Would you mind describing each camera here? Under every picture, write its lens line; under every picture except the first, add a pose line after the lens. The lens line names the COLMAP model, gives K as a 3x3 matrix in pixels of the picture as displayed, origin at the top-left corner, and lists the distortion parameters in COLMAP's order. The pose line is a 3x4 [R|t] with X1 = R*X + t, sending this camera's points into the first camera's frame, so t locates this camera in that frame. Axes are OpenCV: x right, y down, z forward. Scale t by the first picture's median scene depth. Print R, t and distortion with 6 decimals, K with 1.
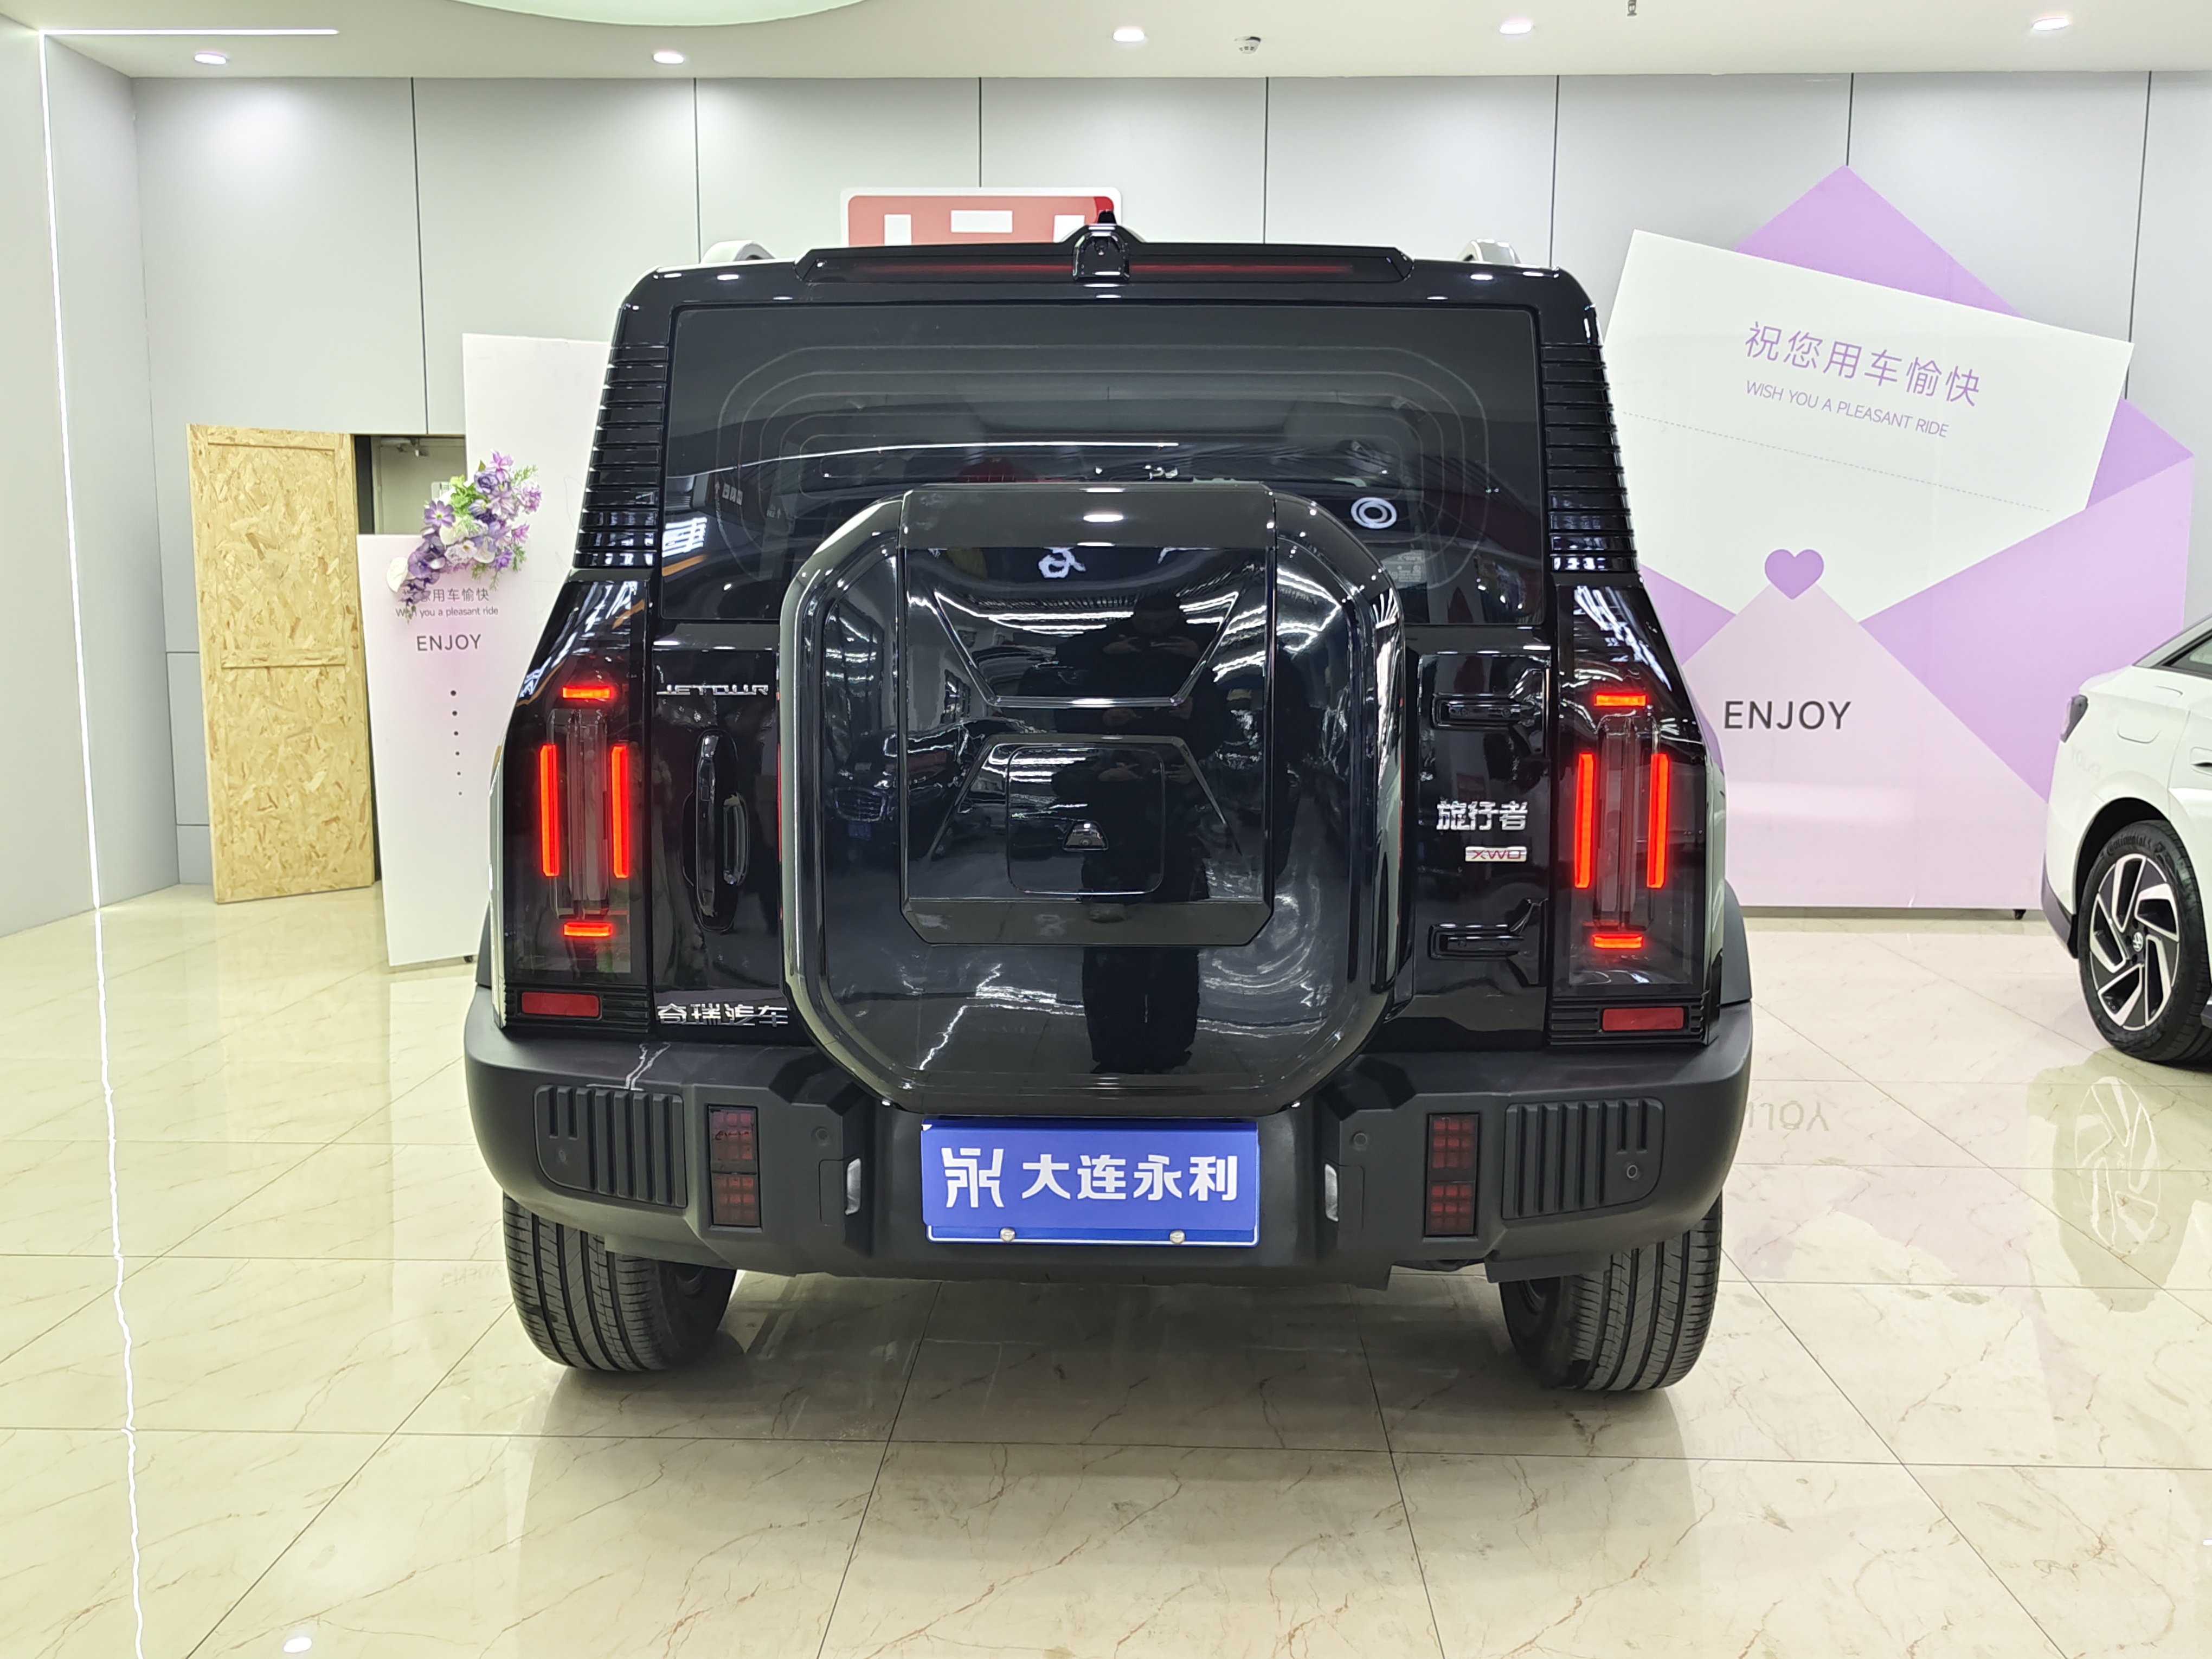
lens RADIAL K [[1935.1, 0, 1130.5], [0, 1935.1, 831.1], [0, 0, 1]] dist [0.011346, -0.010606]
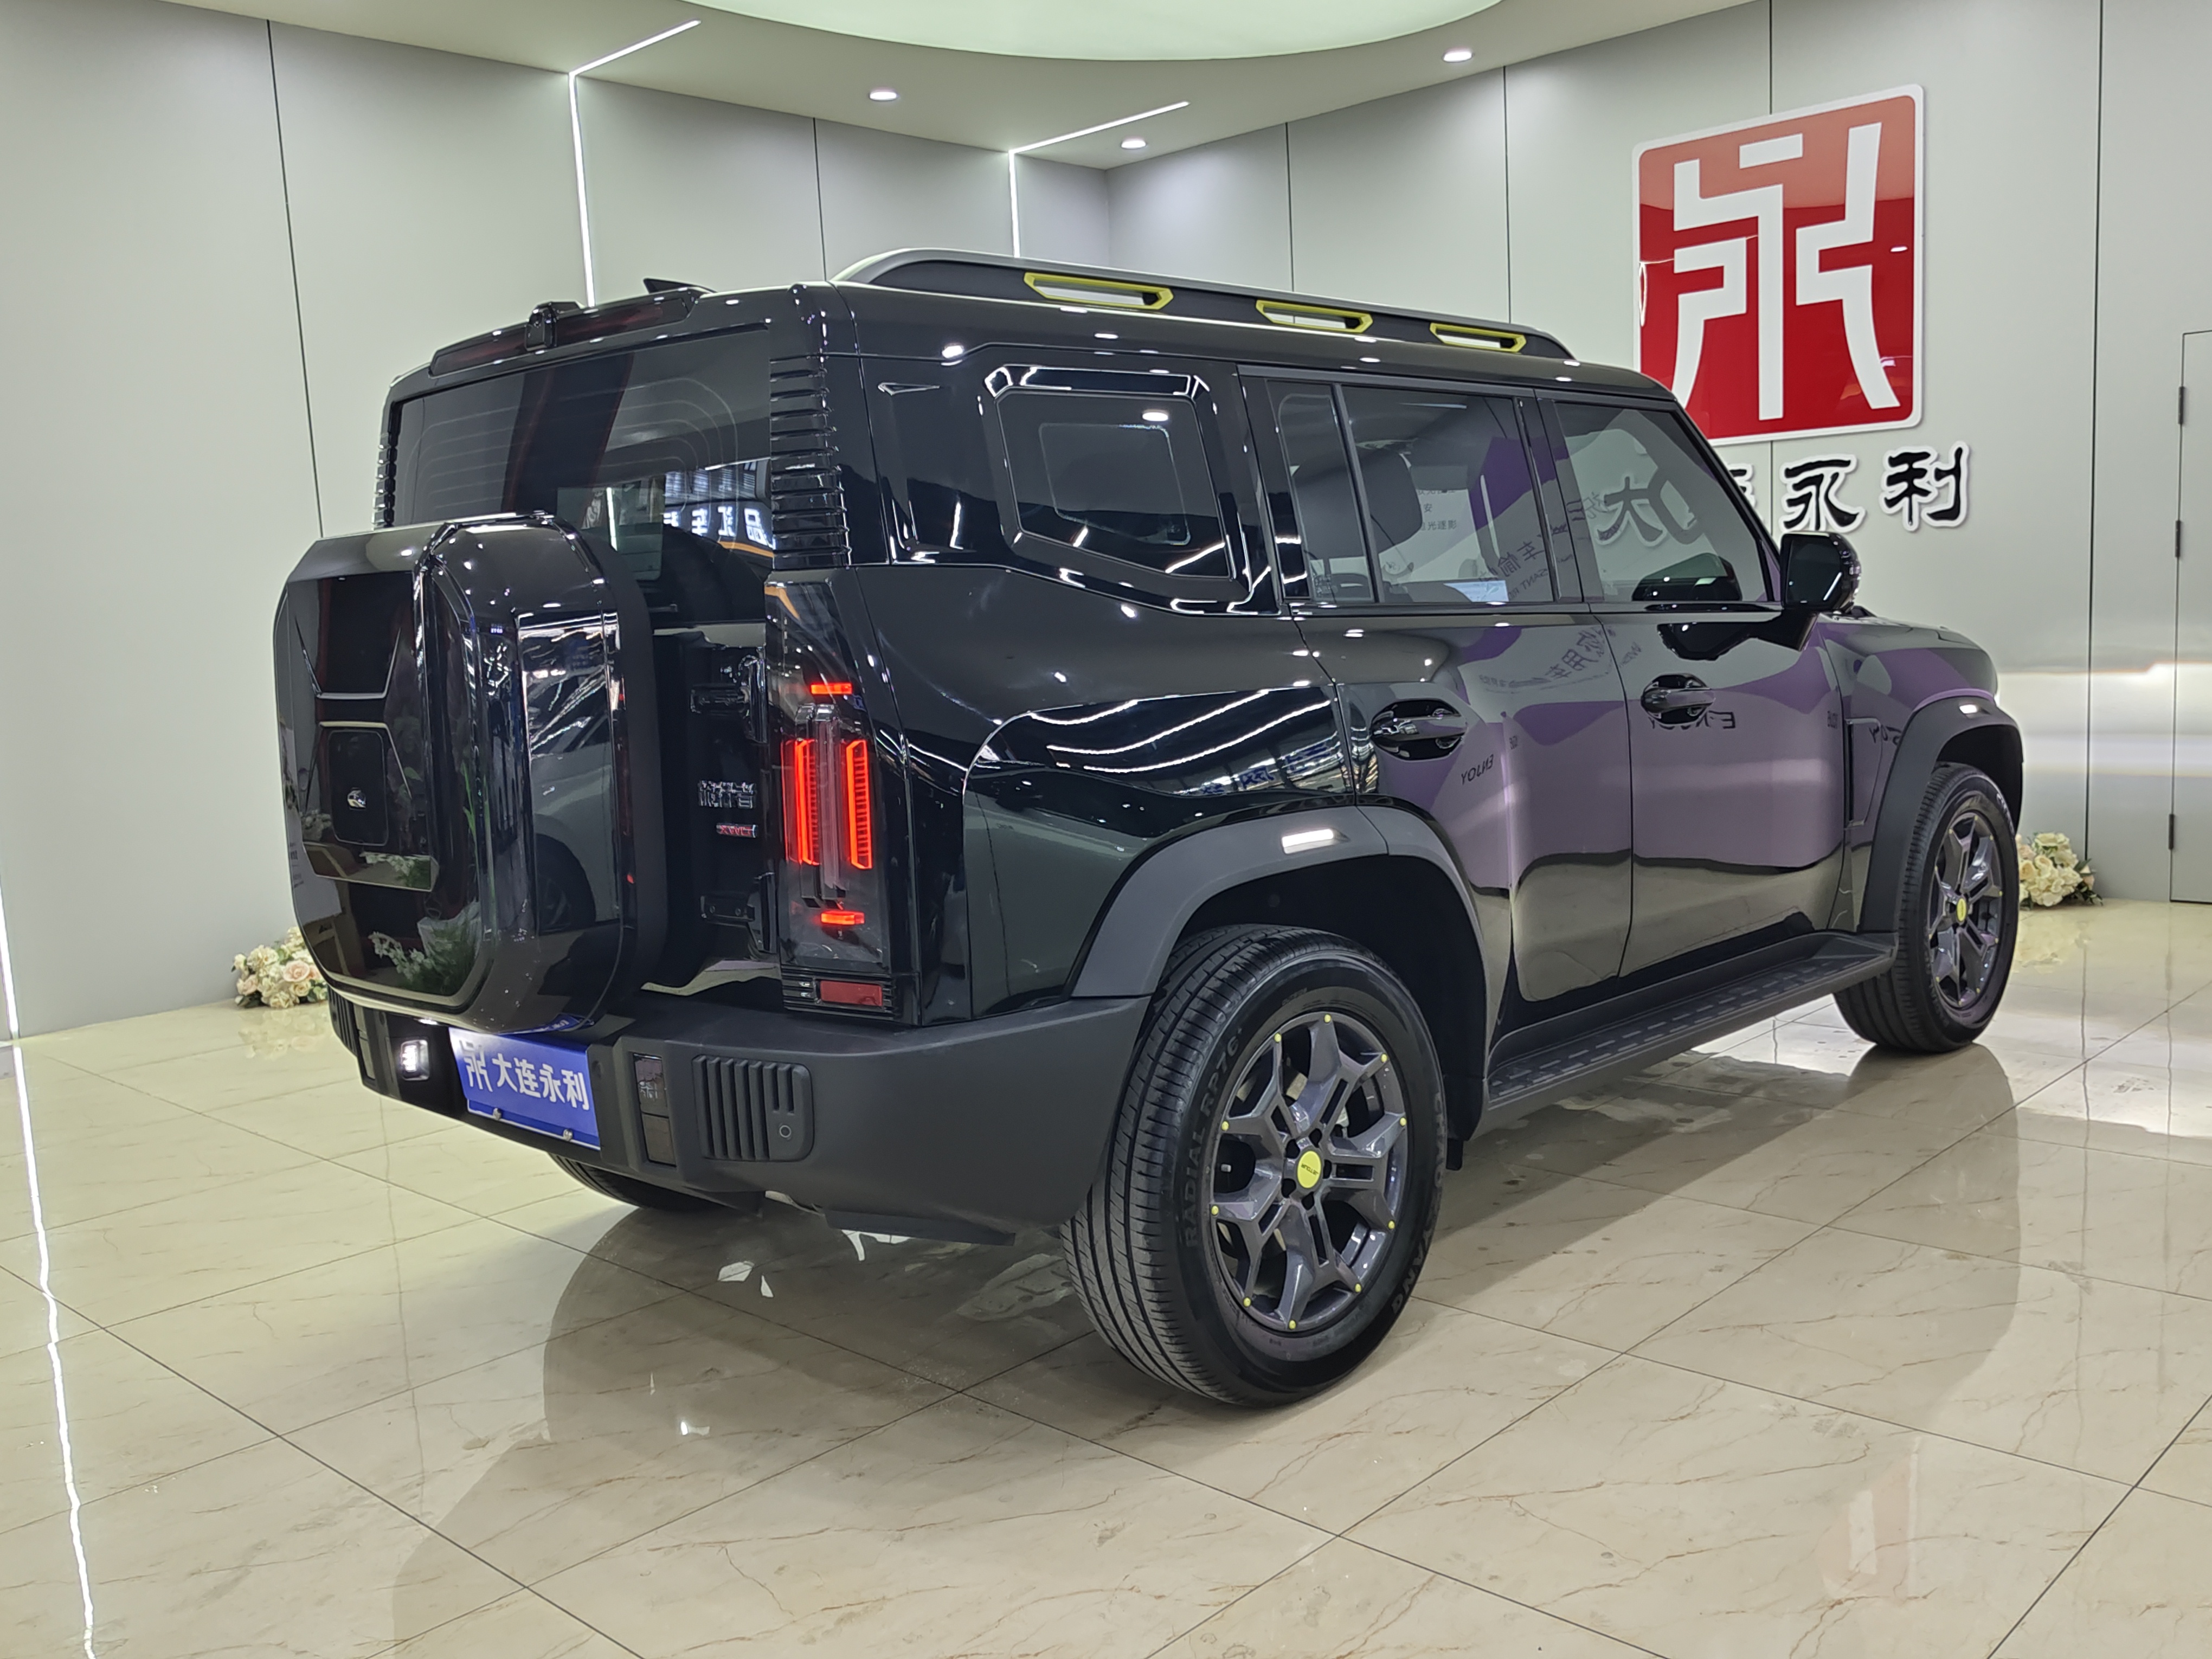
lens RADIAL K [[1935.1, 0, 1130.5], [0, 1935.1, 831.1], [0, 0, 1]] dist [0.011346, -0.010606]
pose [[0.747114, 0.037652, -0.663629, 1.067103], [-0.024714, 0.999278, 0.028872, -0.024391], [0.664236, -0.005170, 0.747505, 0.319068]]
